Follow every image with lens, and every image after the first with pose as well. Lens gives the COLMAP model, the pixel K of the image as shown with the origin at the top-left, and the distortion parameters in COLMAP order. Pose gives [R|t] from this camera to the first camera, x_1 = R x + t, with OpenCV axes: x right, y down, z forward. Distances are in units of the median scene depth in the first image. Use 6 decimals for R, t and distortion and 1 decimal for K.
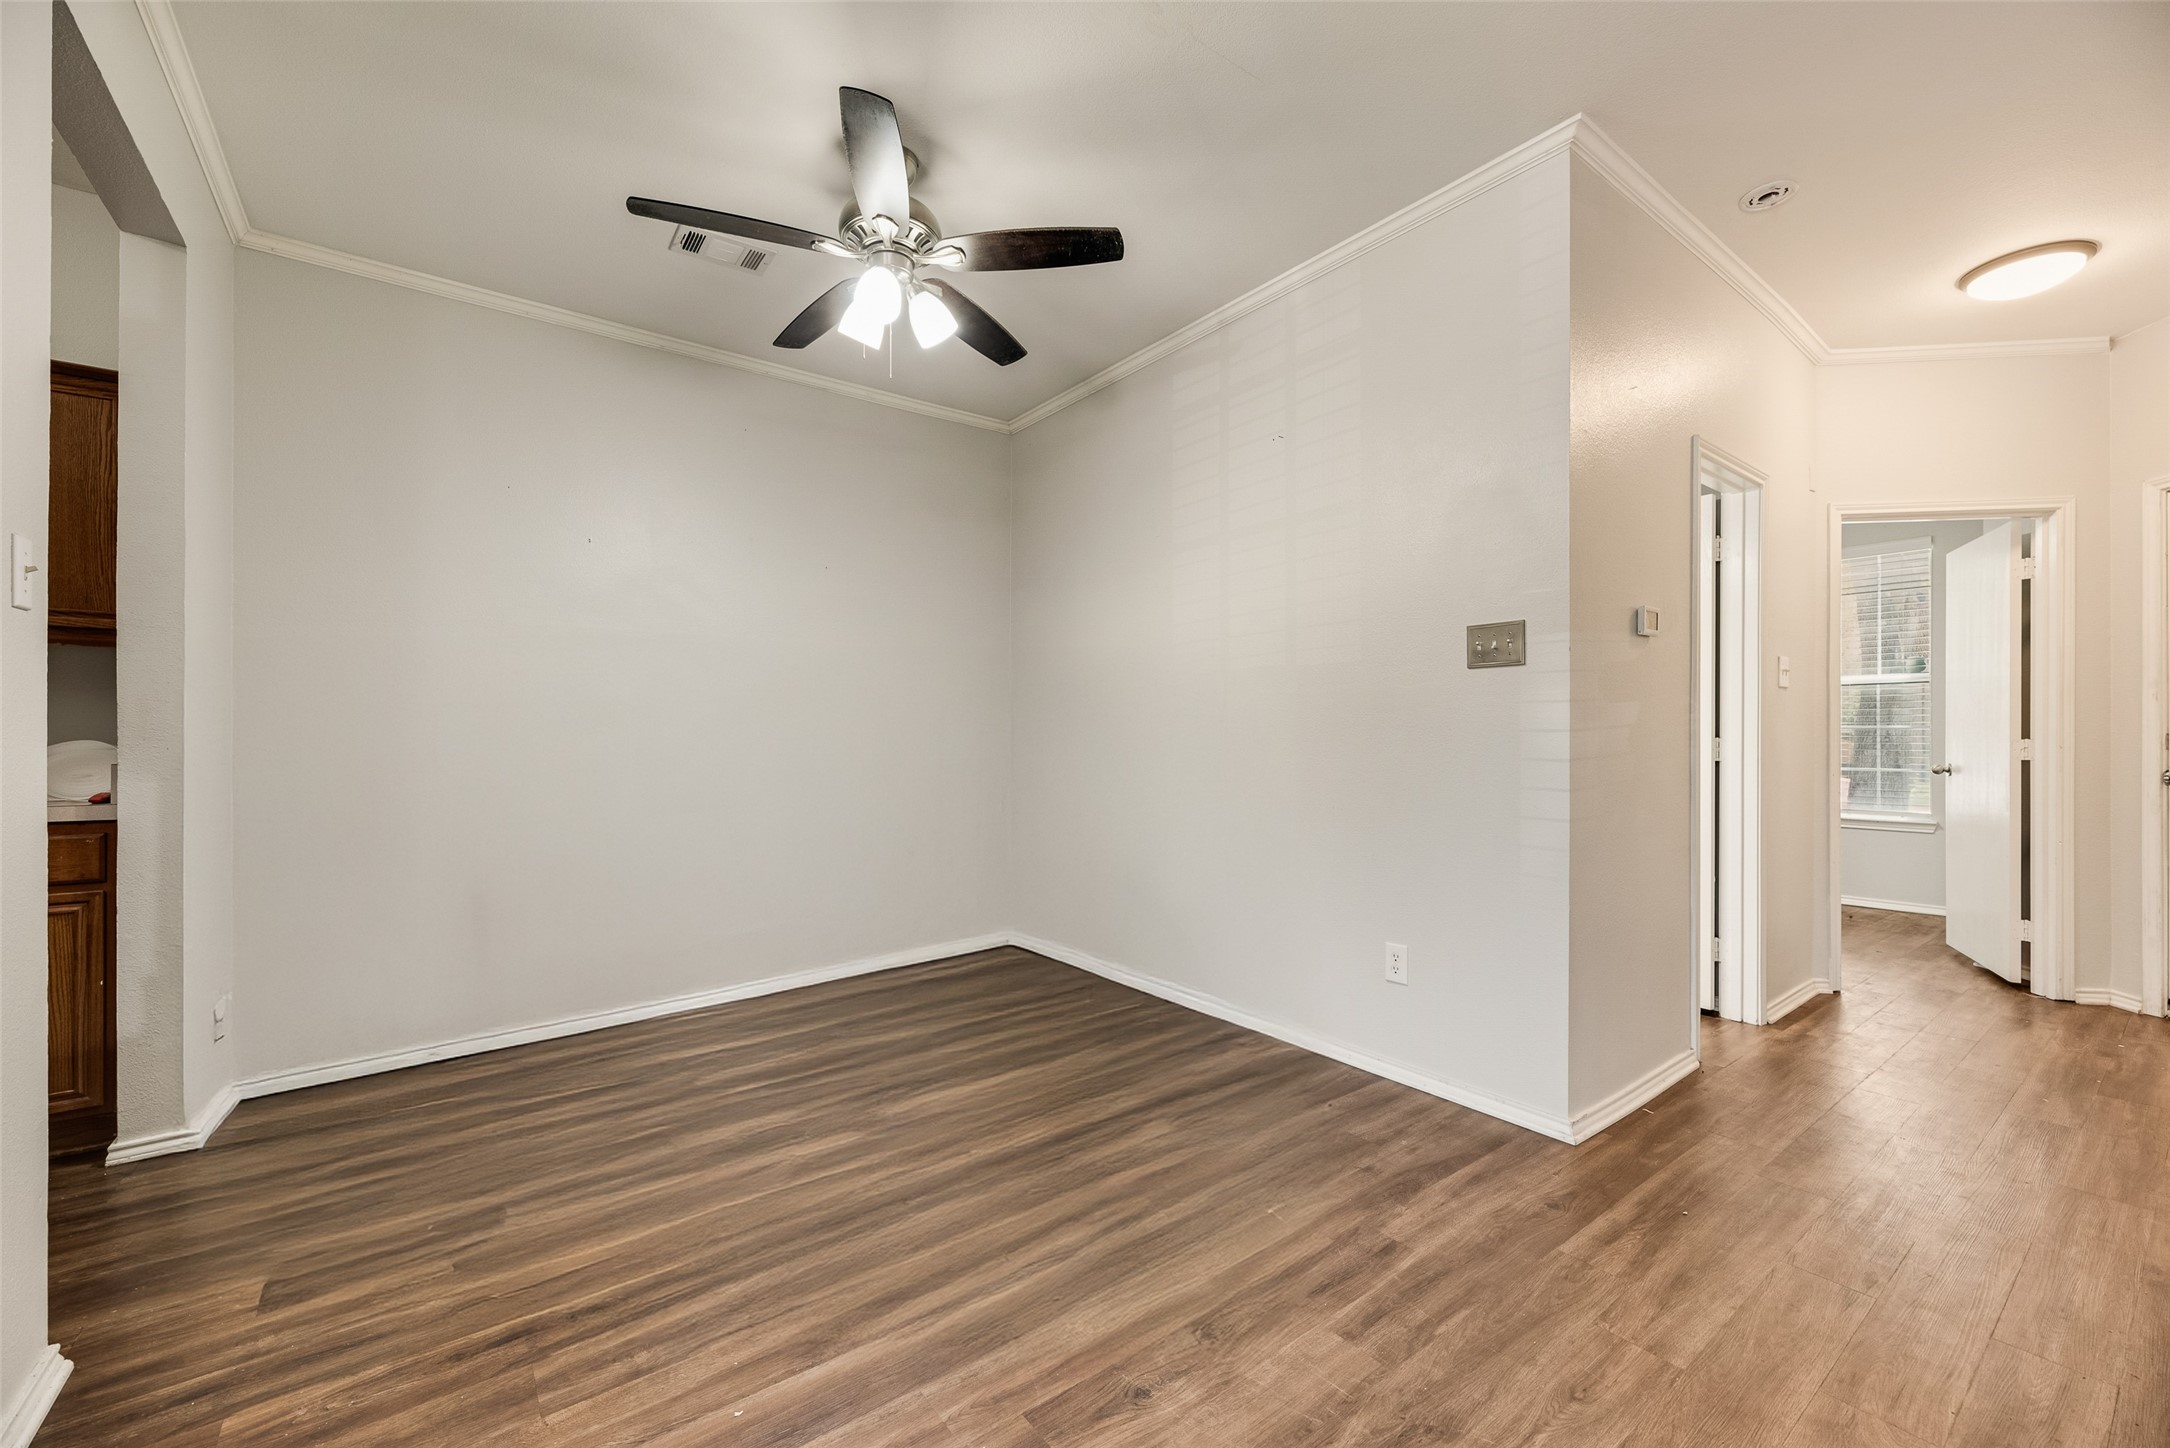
lens RADIAL K [[875.7, 0, 1089.2], [0, 875.7, 732.6], [0, 0, 1]] dist [0.002025, 0.000233]
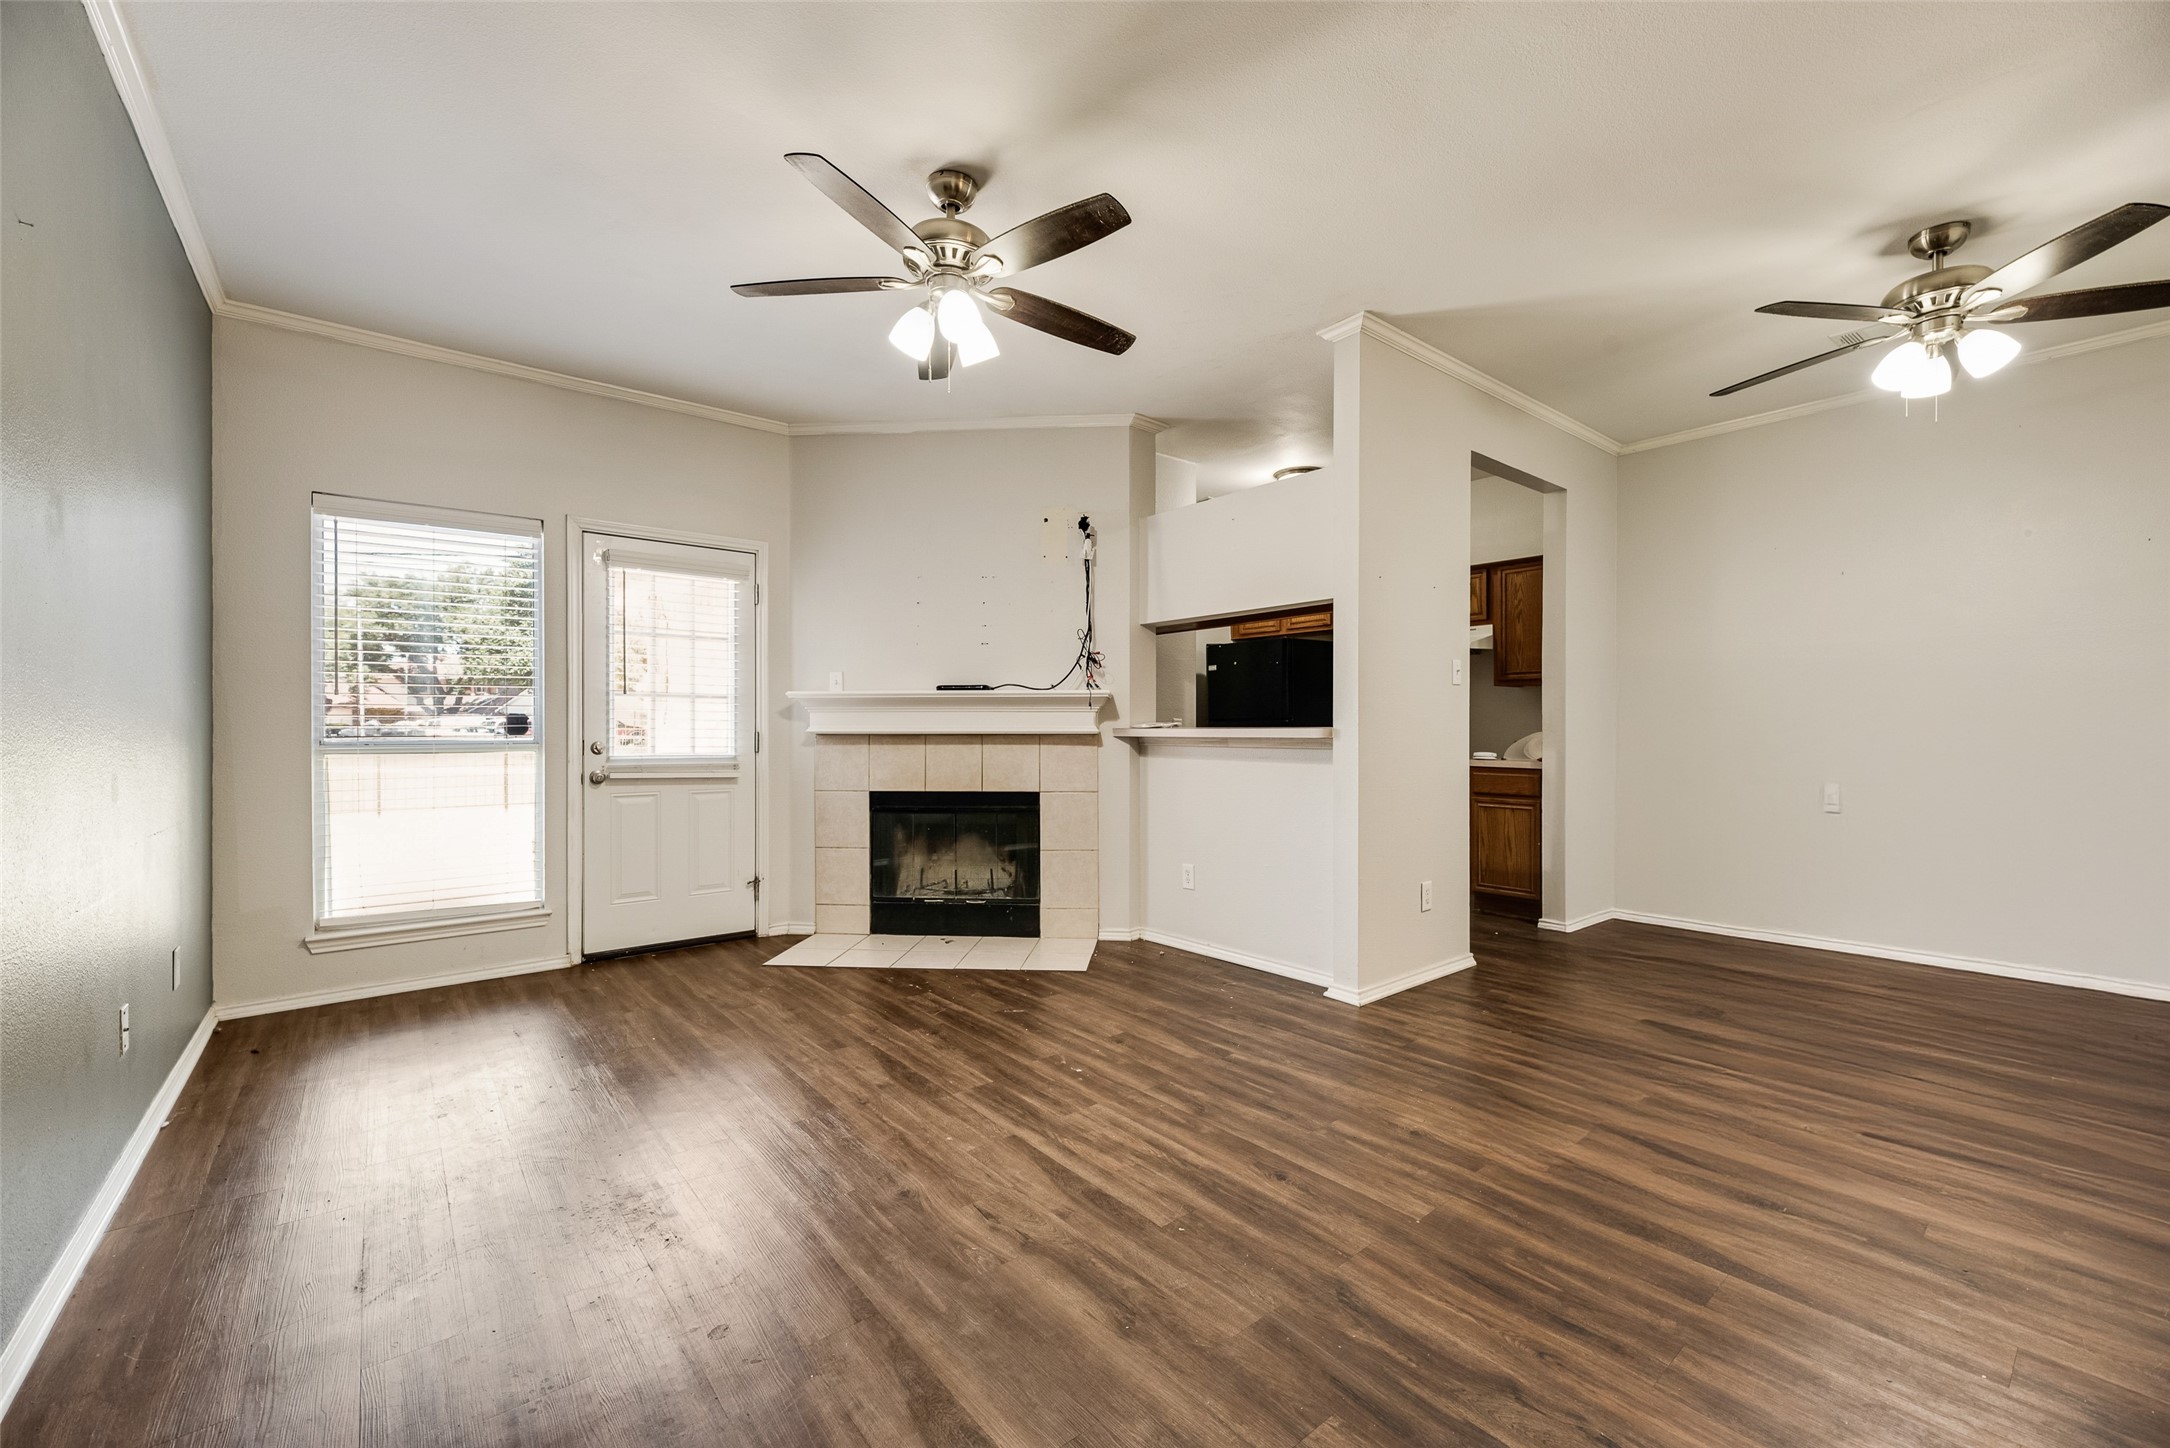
lens RADIAL K [[875.7, 0, 1089.2], [0, 875.7, 732.6], [0, 0, 1]] dist [0.002025, 0.000233]
pose [[0.031417, 0.003312, -0.999501, 0.892777], [-0.000819, 0.999994, 0.003288, 0.004476], [0.999506, 0.000715, 0.031420, -0.157500]]
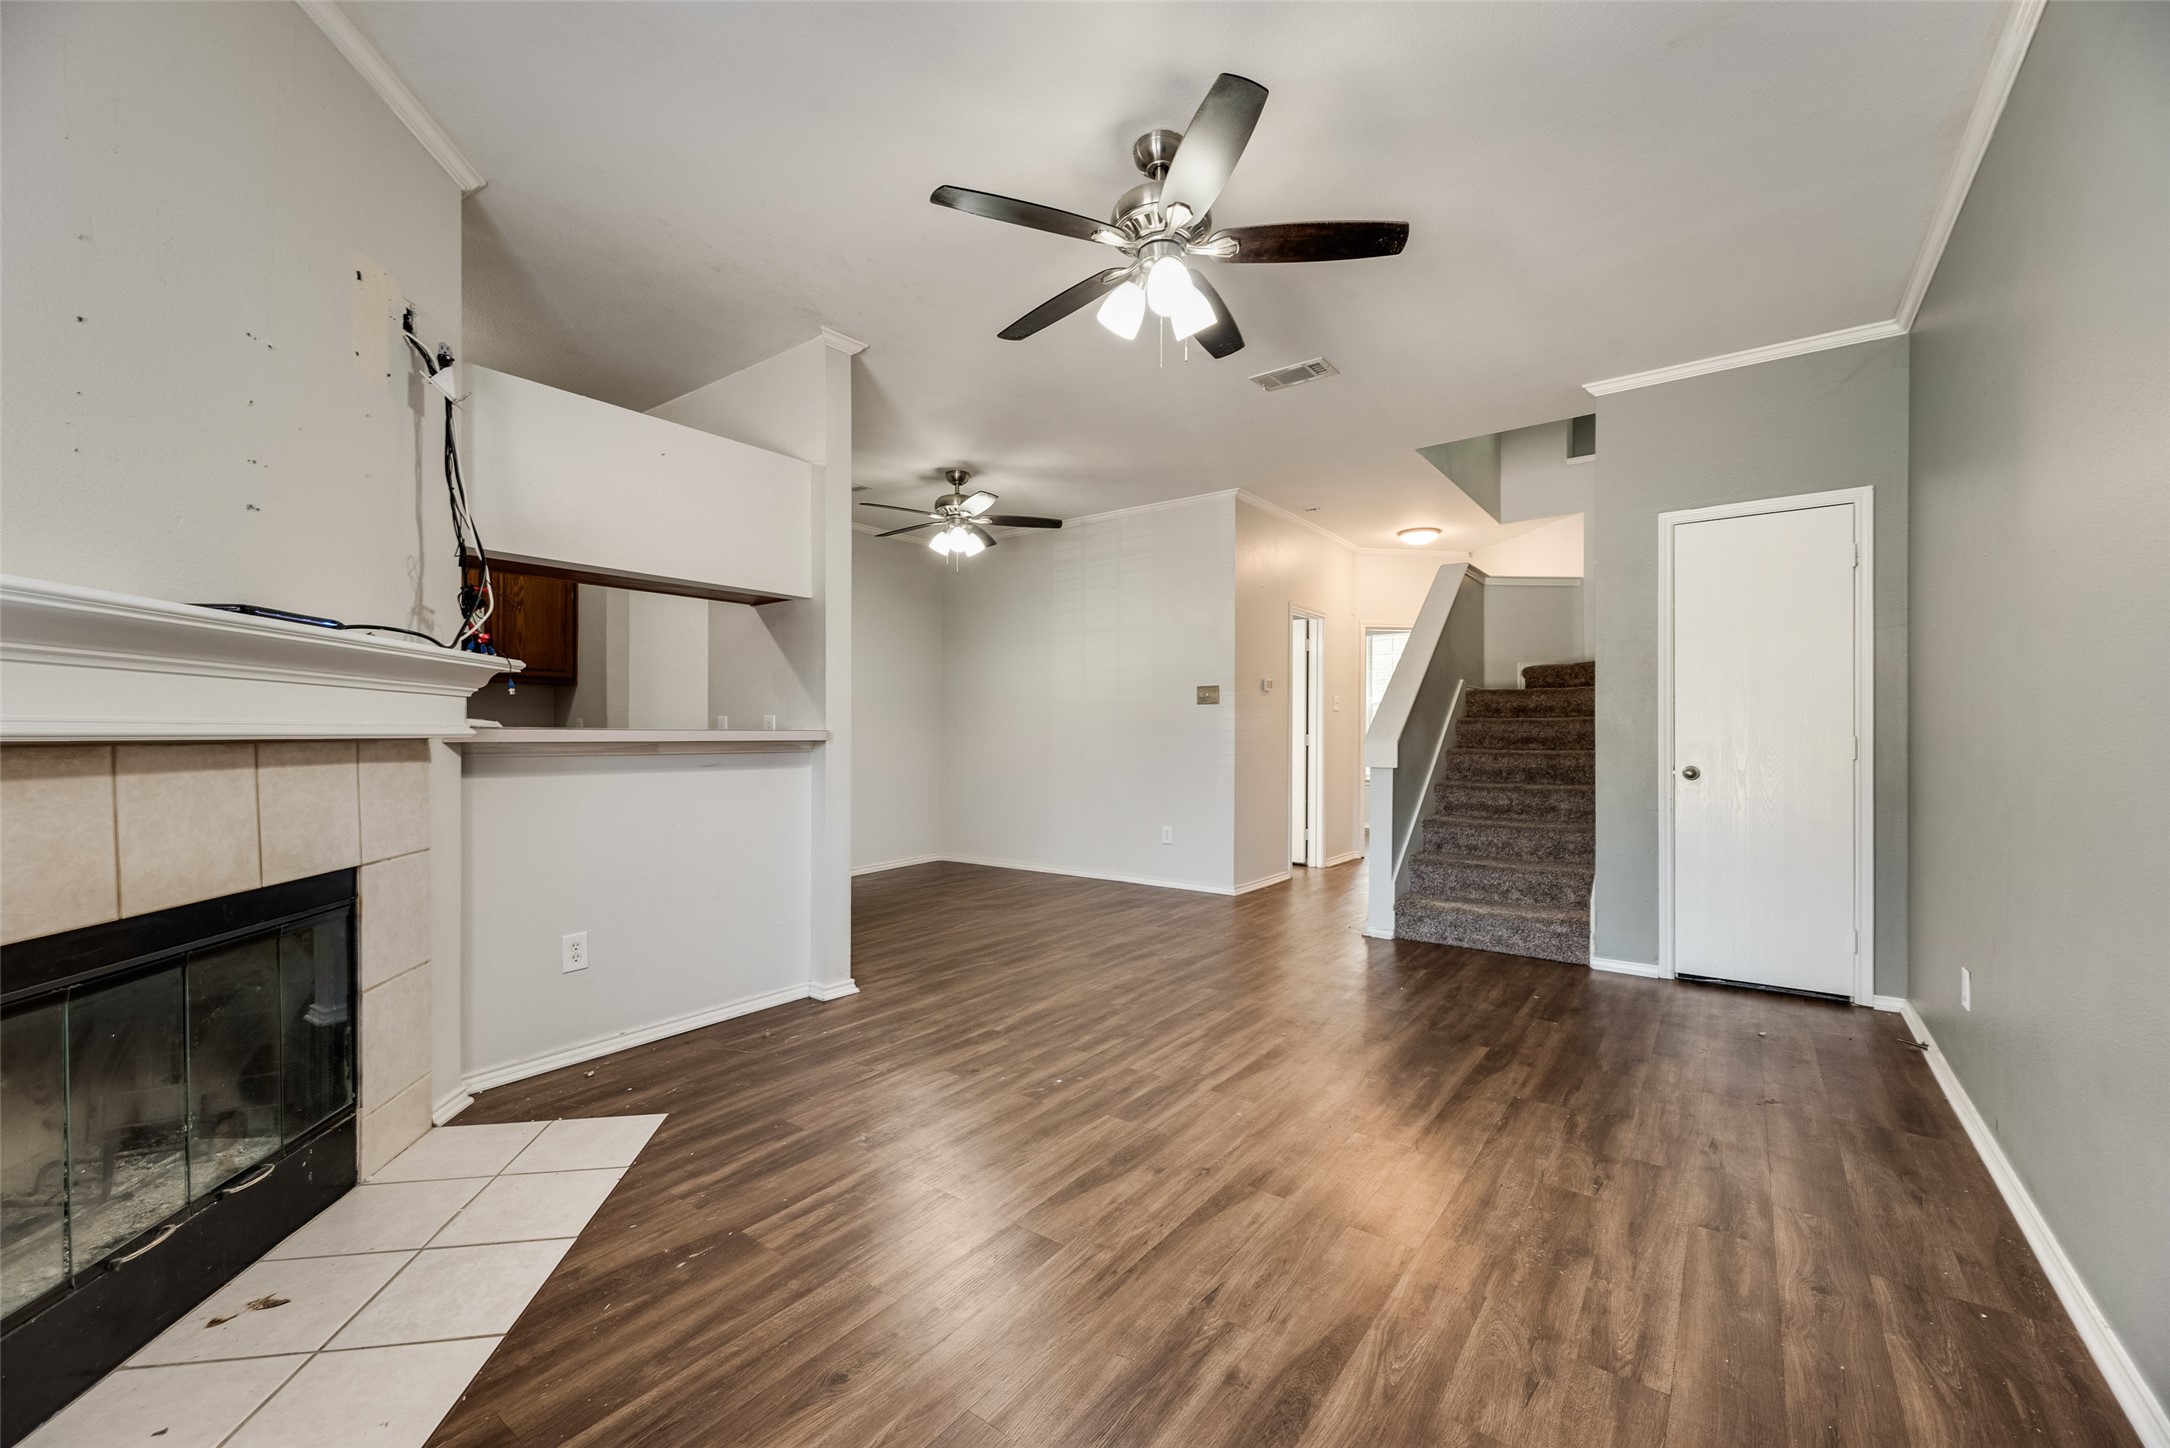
lens RADIAL K [[875.7, 0, 1089.2], [0, 875.7, 732.6], [0, 0, 1]] dist [0.002025, 0.000233]
pose [[0.961207, 0.001941, 0.275822, -0.504971], [-0.001469, 0.999997, -0.001917, 0.007898], [-0.275825, 0.001438, 0.961207, -1.205419]]
